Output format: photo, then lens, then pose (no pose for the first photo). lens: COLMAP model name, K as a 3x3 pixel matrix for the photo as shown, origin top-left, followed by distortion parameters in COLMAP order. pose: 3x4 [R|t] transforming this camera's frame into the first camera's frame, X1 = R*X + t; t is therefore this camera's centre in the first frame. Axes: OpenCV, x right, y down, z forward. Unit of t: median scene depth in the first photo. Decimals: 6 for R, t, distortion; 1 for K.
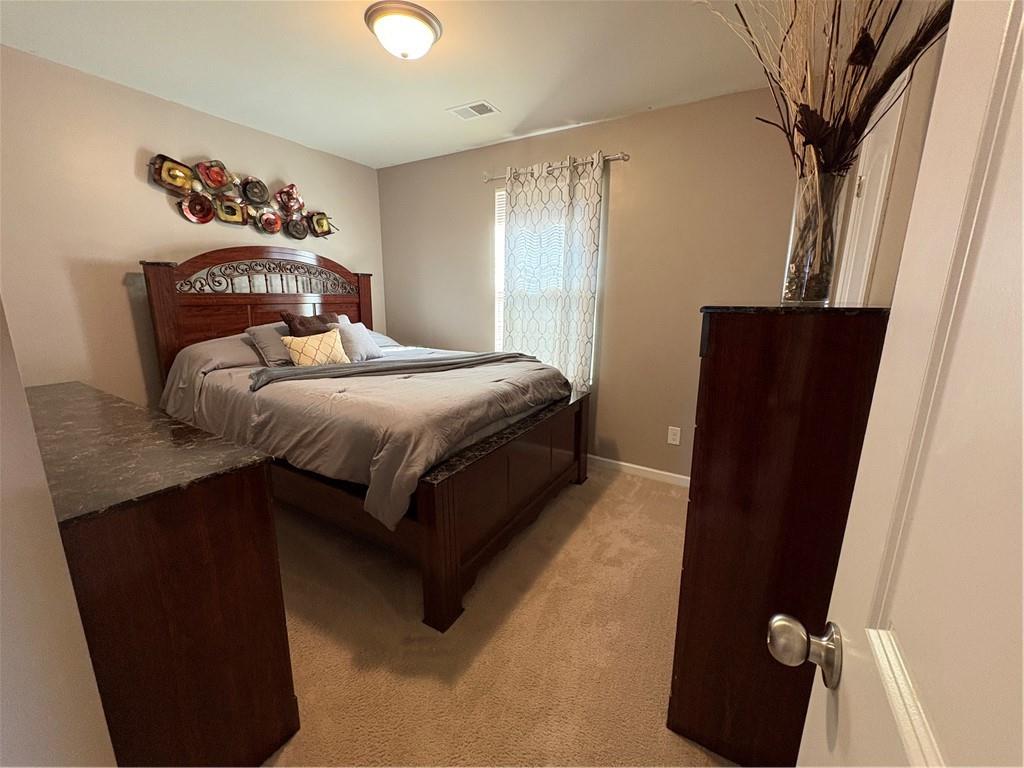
lens RADIAL K [[406.5, 0, 508.7], [0, 406.5, 382.5], [0, 0, 1]] dist [-0.000724, 0.000335]
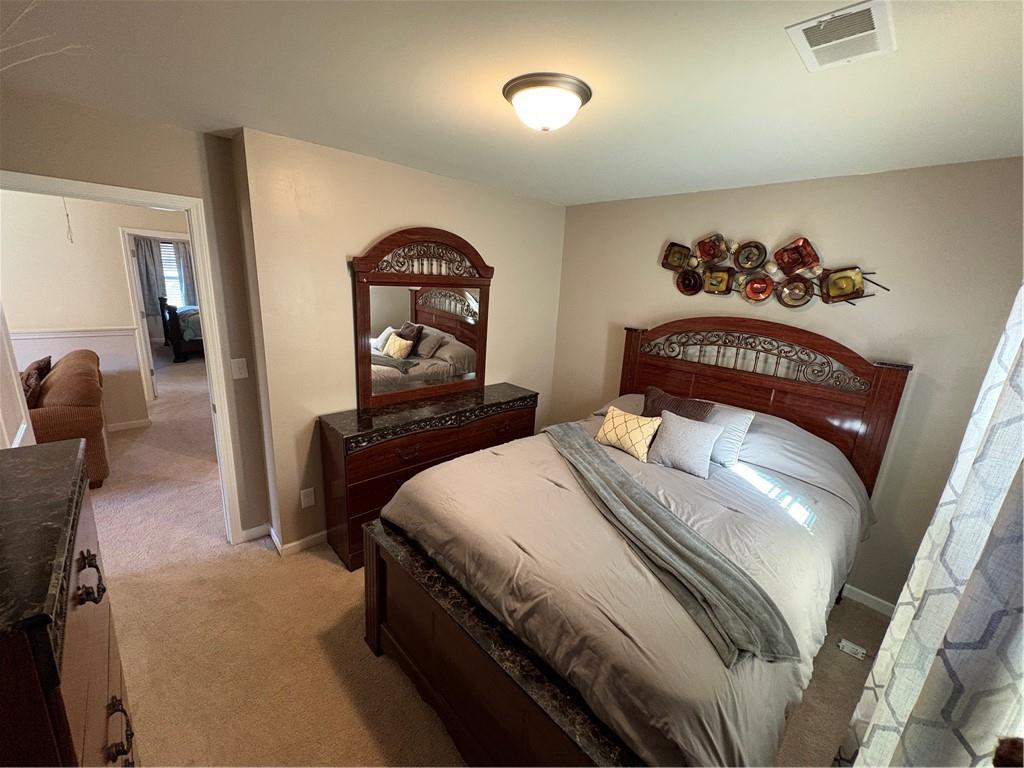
lens RADIAL K [[406.5, 0, 511.8], [0, 406.5, 385.4], [0, 0, 1]] dist [-0.000724, 0.000335]
pose [[-0.260230, 0.222191, -0.939634, 0.432404], [-0.257902, 0.921810, 0.289402, -0.349125], [0.930466, 0.317645, -0.182579, 0.804488]]
